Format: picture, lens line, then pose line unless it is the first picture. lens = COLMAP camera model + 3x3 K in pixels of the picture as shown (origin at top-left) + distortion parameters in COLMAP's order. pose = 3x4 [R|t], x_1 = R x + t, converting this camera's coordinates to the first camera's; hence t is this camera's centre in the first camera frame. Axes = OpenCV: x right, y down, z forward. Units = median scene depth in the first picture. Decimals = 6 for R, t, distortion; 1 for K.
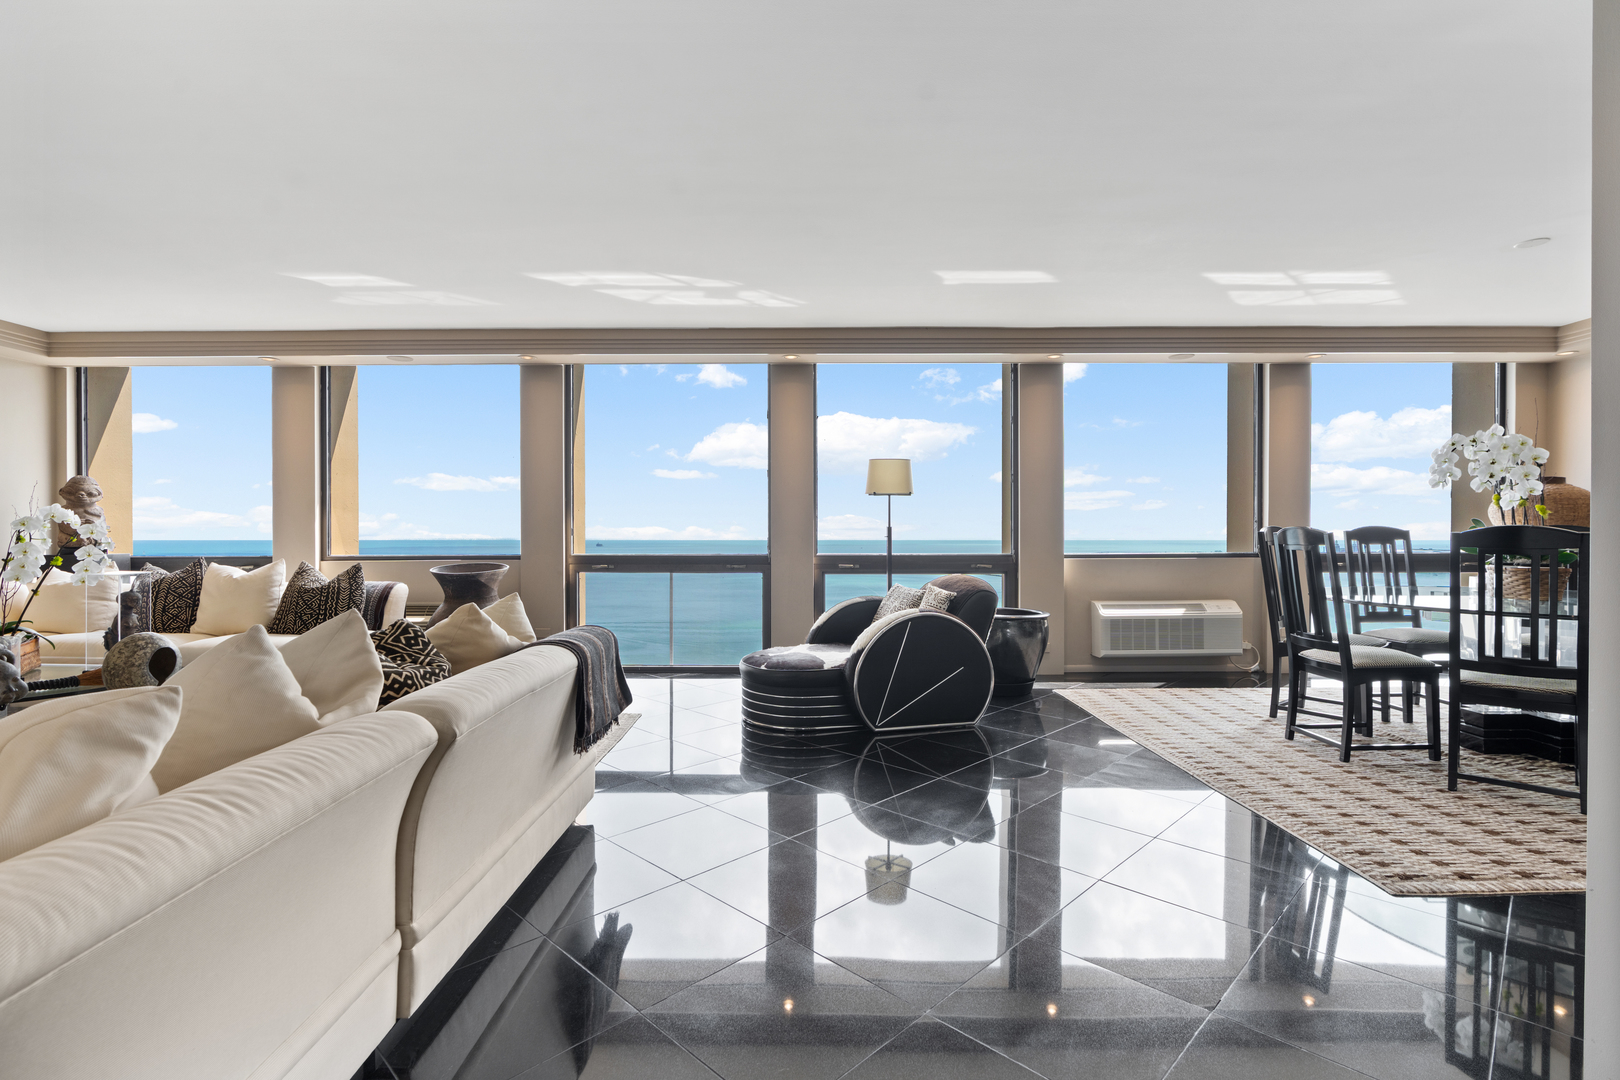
lens RADIAL K [[761.7, 0, 800.9], [0, 761.7, 538.1], [0, 0, 1]] dist [-0.005271, 0.001009]
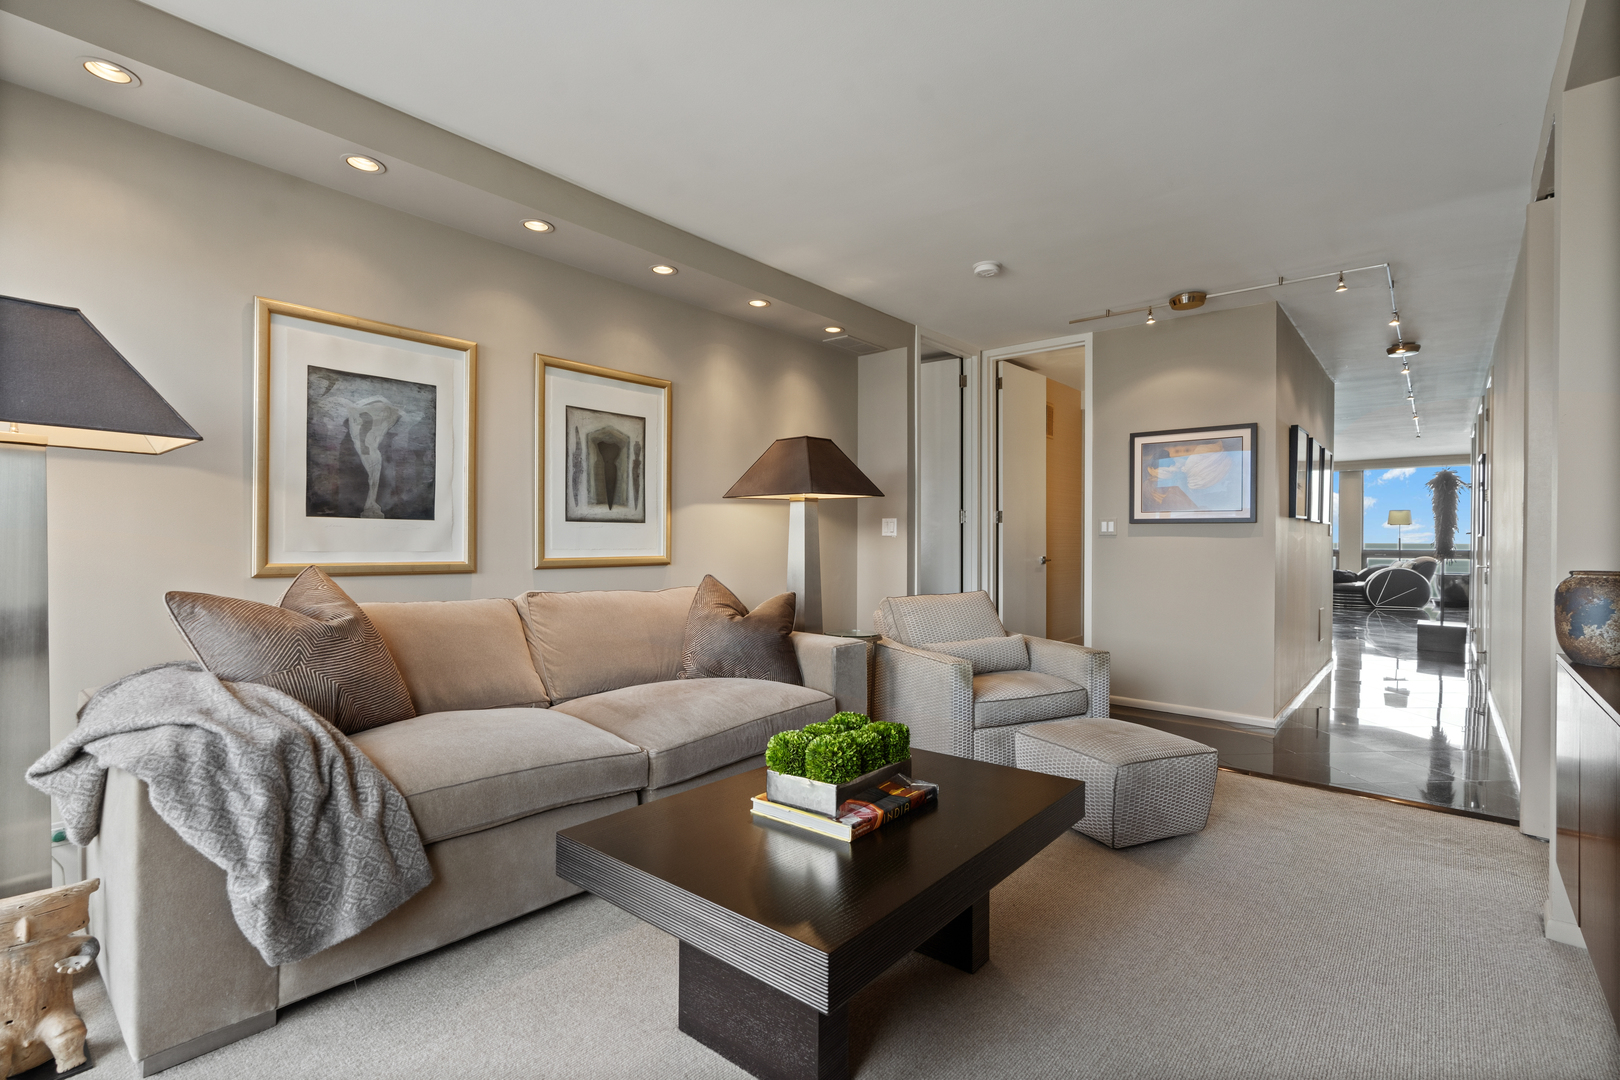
lens RADIAL K [[737.8, 0, 799.3], [0, 737.8, 534.0], [0, 0, 1]] dist [0.002645, 0.000180]
pose [[0.749000, 0.000941, -0.662569, 0.285630], [-0.001667, 0.999999, -0.000464, -0.027830], [0.662568, 0.001452, 0.749000, -2.390099]]
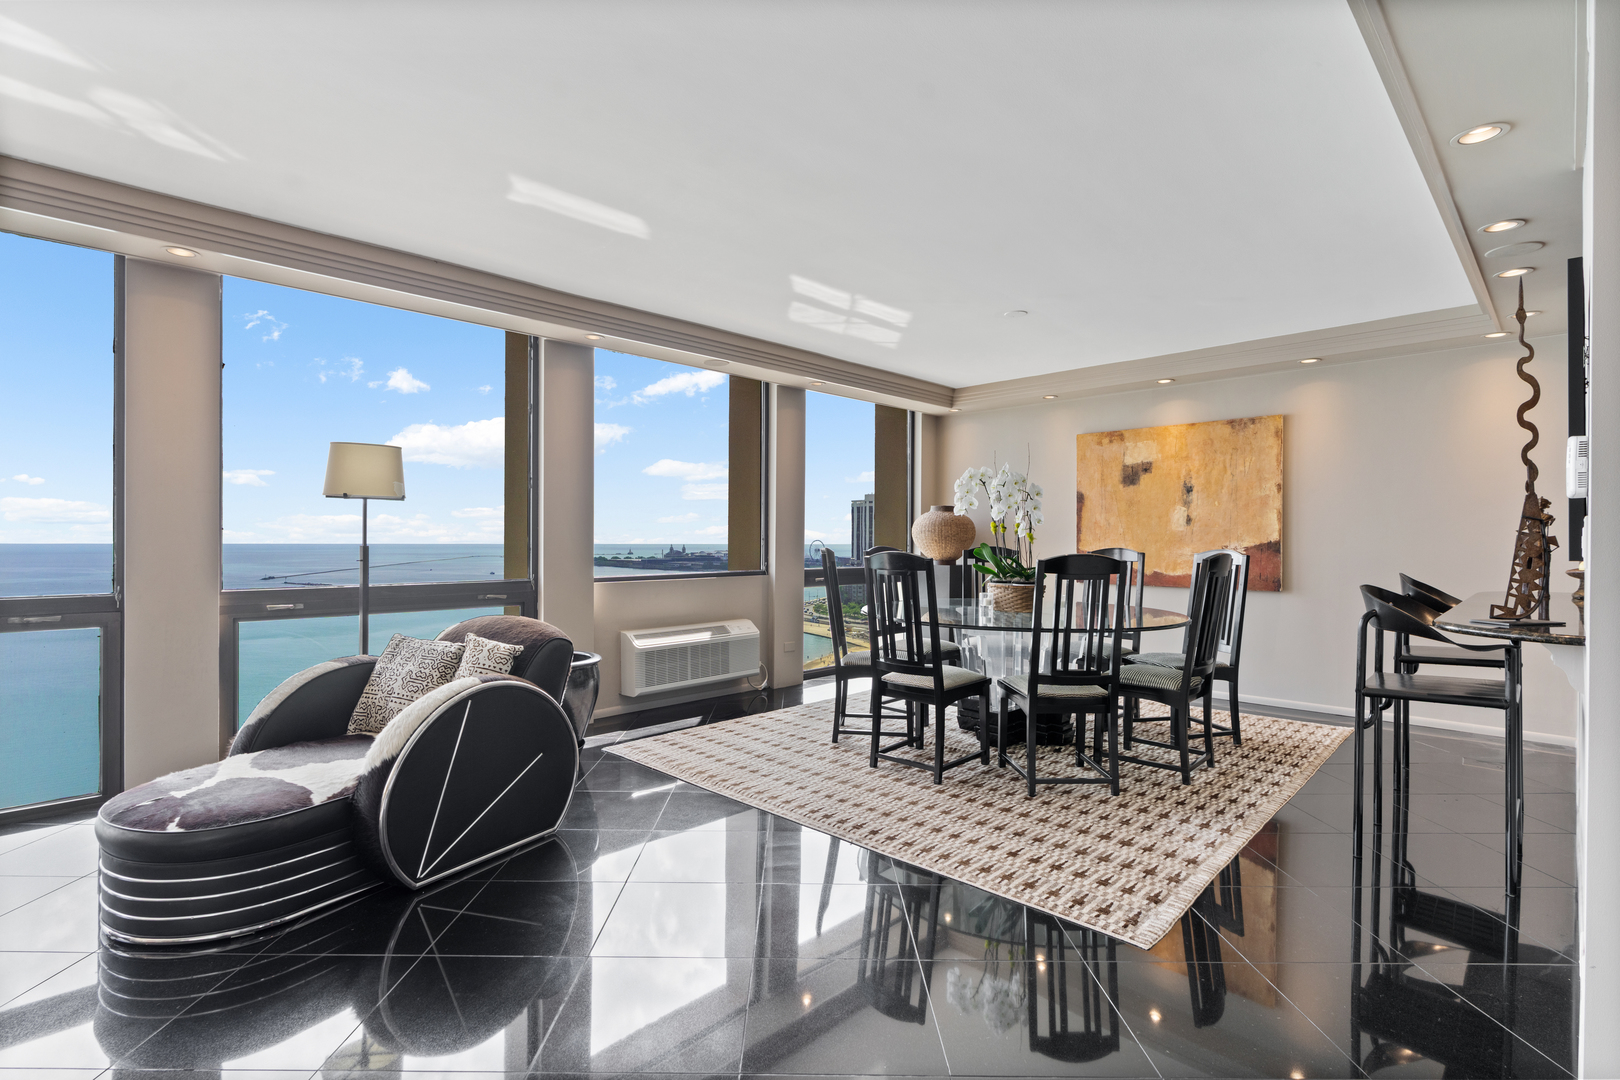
lens RADIAL K [[768.7, 0, 804.3], [0, 768.7, 536.8], [0, 0, 1]] dist [-0.001859, 0.000178]
pose [[0.706303, 0.006539, 0.707879, -0.104941], [-0.001130, 0.999966, -0.008110, -0.020614], [-0.707908, 0.004928, 0.706287, 0.299246]]
